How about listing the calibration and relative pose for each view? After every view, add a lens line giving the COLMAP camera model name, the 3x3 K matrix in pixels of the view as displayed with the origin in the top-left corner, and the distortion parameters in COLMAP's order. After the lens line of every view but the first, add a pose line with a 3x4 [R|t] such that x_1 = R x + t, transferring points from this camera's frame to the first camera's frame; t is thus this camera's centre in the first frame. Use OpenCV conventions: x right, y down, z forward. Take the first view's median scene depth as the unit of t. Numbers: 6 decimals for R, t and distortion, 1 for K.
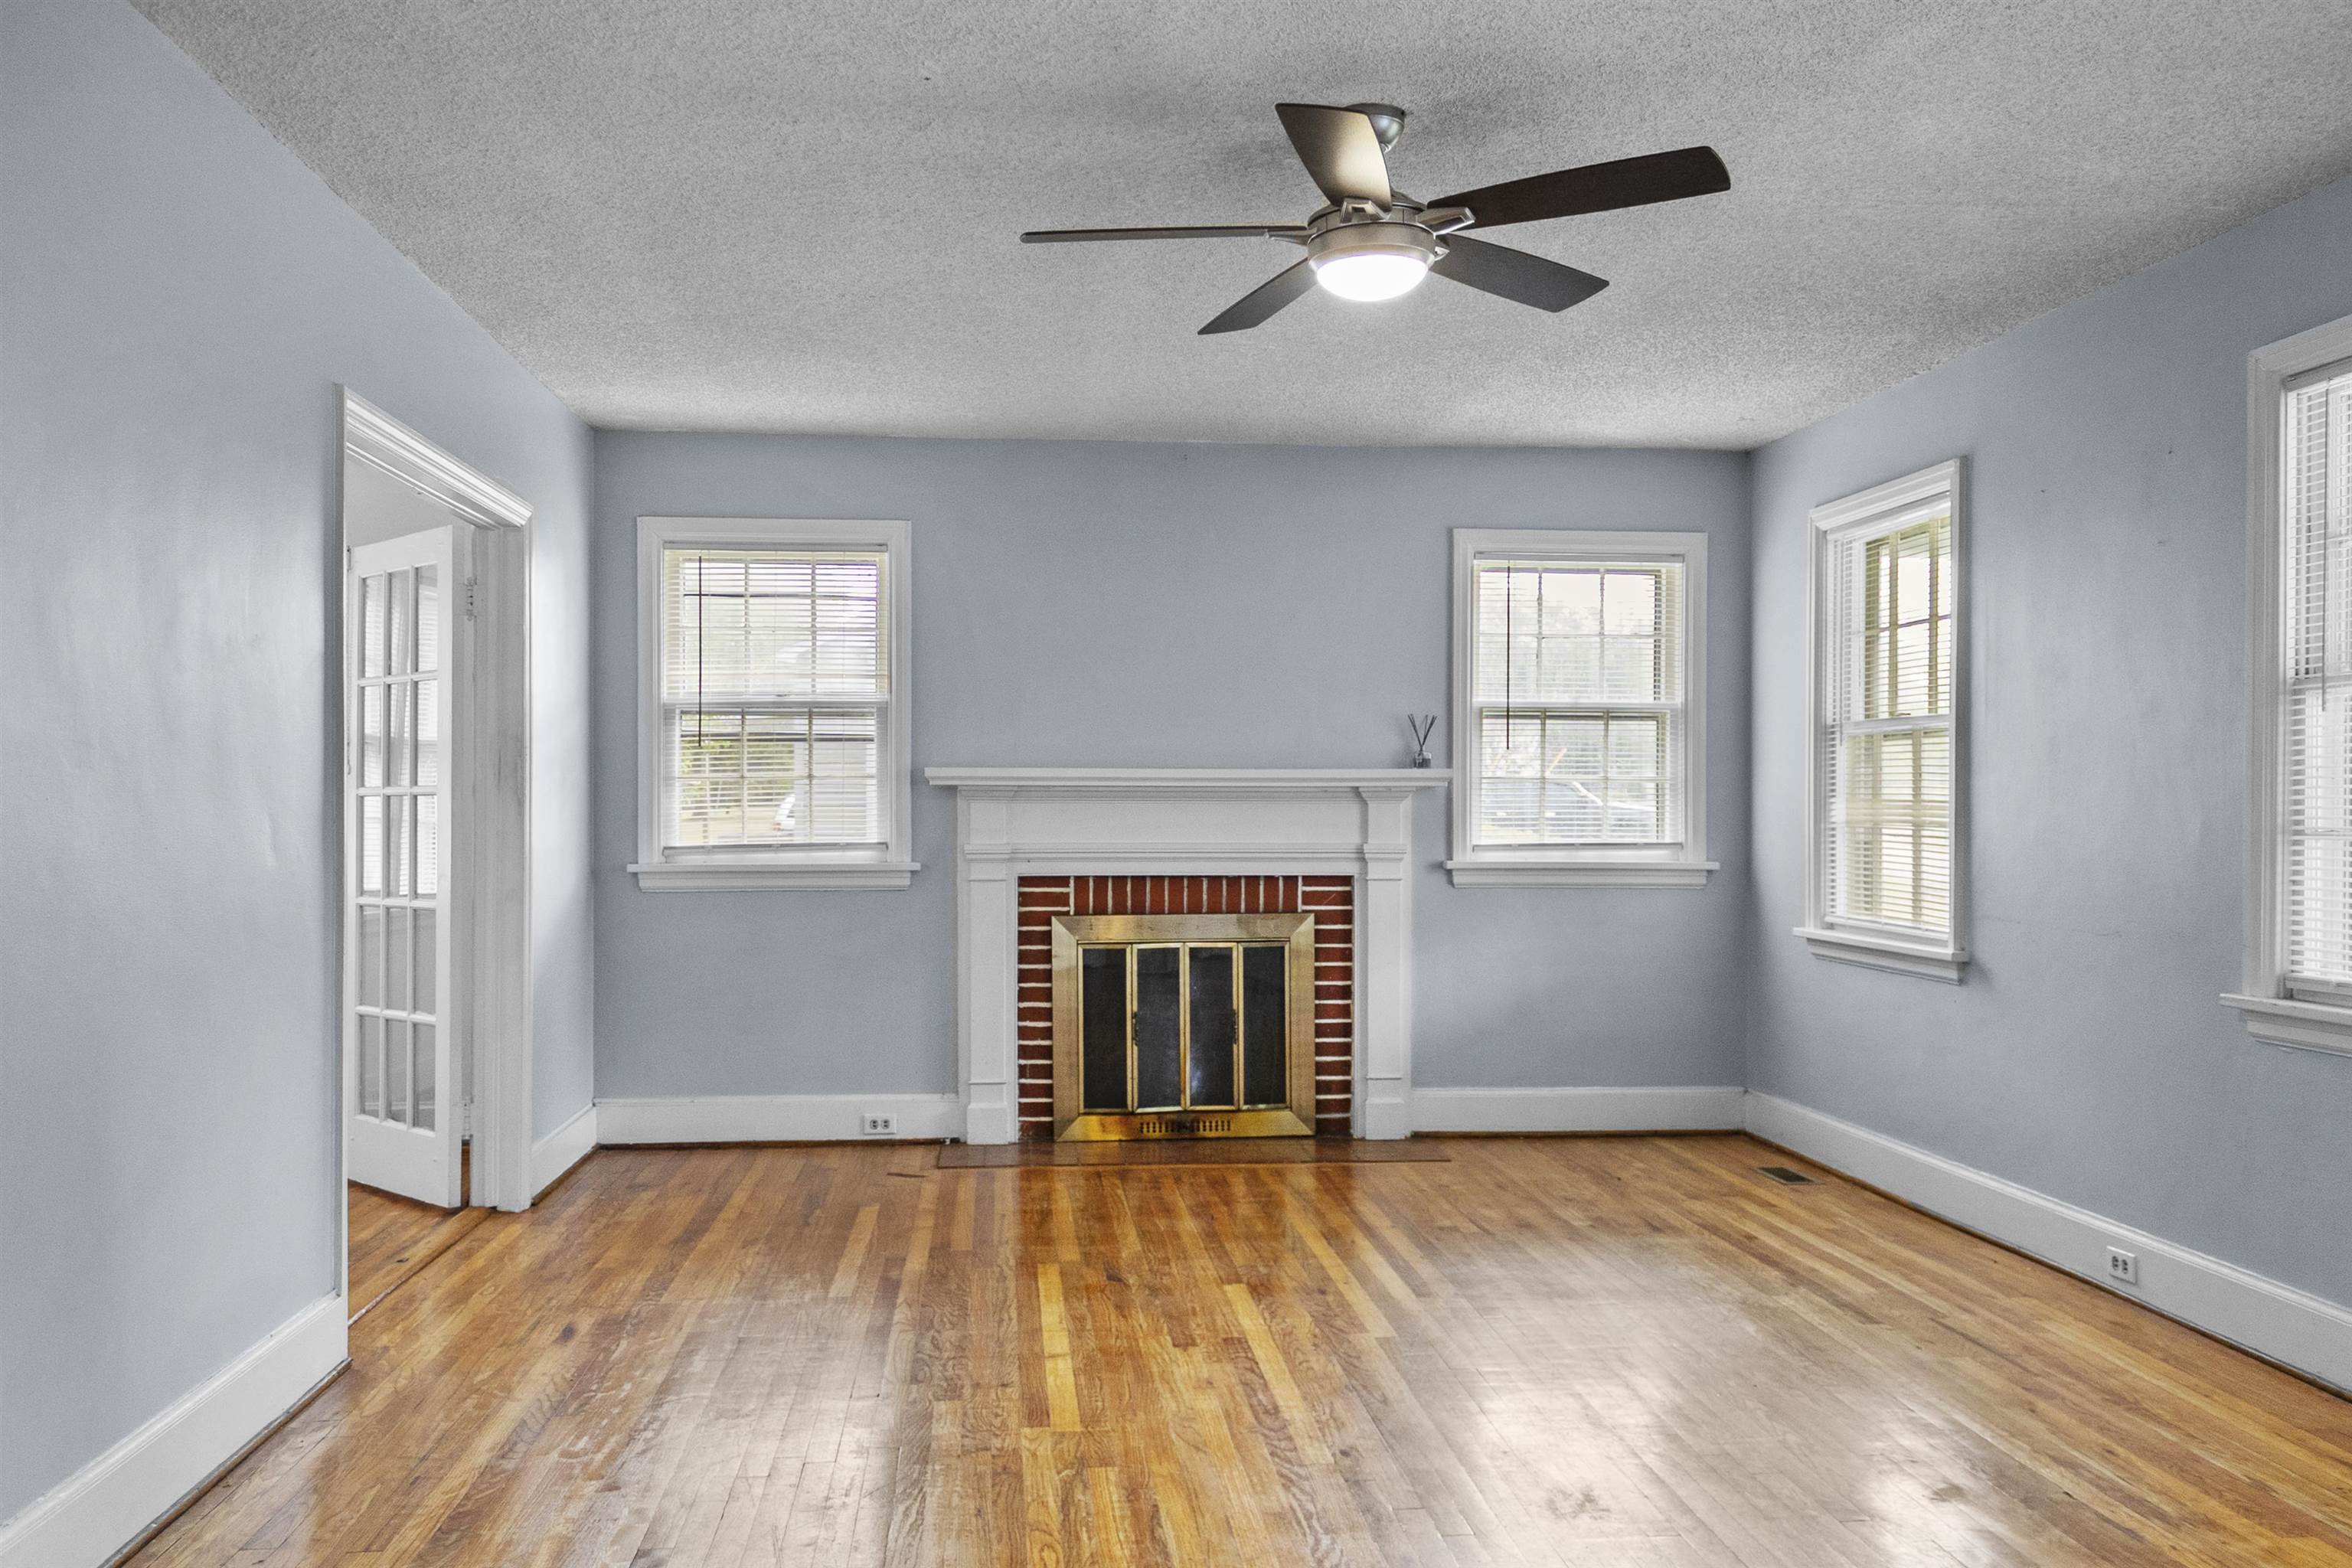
lens RADIAL K [[1911.6, 0, 1176.0], [0, 1911.6, 784.0], [0, 0, 1]] dist [0.007588, 0.000166]
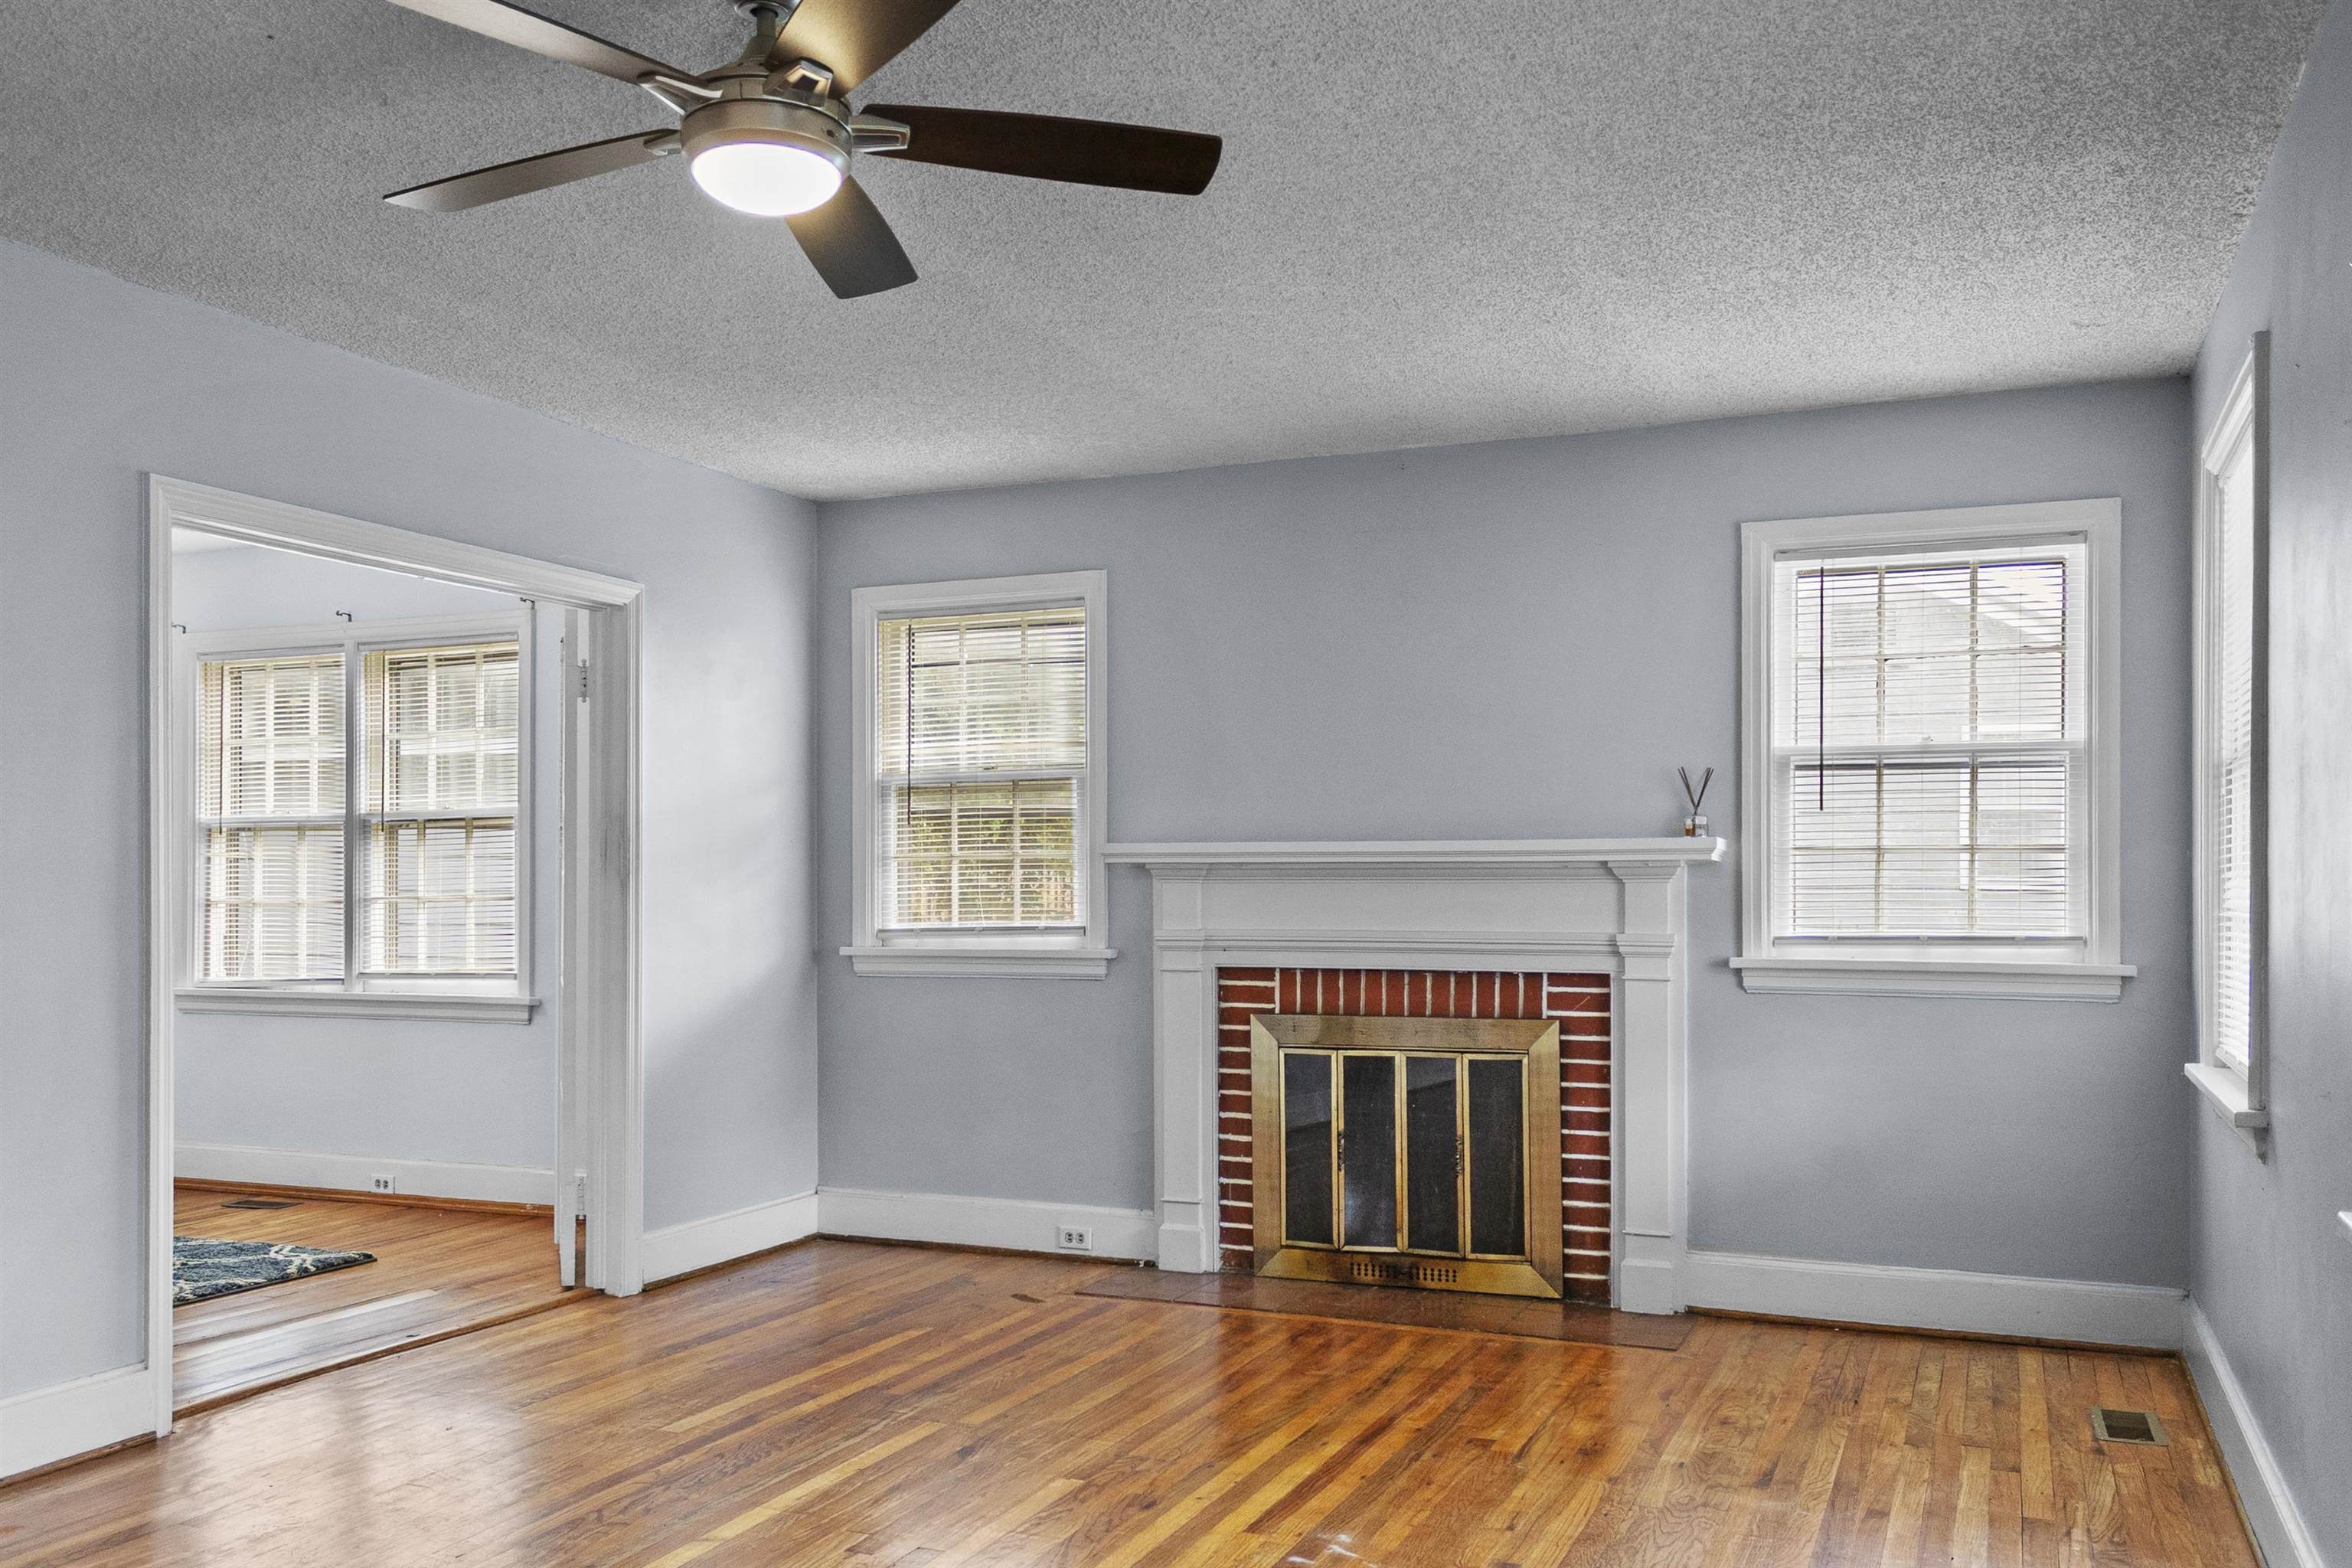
lens RADIAL K [[1923.4, 0, 1180.3], [0, 1923.4, 856.9], [0, 0, 1]] dist [0.006682, -0.003351]
pose [[0.877162, -0.008903, -0.480112, 0.322950], [0.005798, 0.999952, -0.007950, 0.004824], [0.480160, 0.004190, 0.877171, 0.220100]]
